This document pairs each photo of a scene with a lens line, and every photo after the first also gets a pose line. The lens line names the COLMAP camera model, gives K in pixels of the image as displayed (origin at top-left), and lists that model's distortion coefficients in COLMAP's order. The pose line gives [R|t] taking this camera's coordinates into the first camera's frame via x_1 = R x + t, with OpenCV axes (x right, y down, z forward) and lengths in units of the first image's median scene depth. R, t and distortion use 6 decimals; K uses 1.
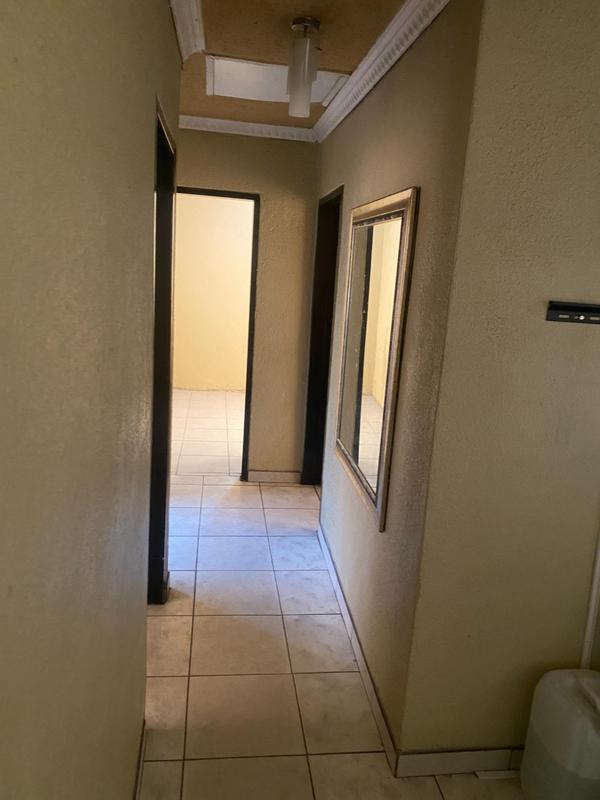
lens RADIAL K [[601.1, 0, 299.1], [0, 601.1, 397.7], [0, 0, 1]] dist [0.031387, -0.037909]
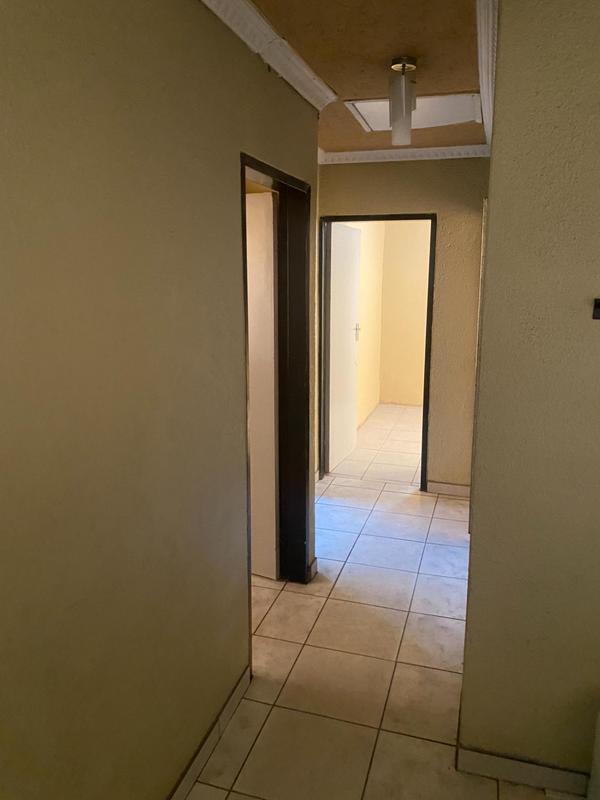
lens RADIAL K [[601.1, 0, 298.7], [0, 601.1, 397.9], [0, 0, 1]] dist [0.031387, -0.037909]
pose [[0.907715, 0.018690, -0.419171, 0.221937], [-0.033527, 0.999044, -0.028057, 0.023950], [0.418246, 0.039522, 0.907474, -0.043760]]
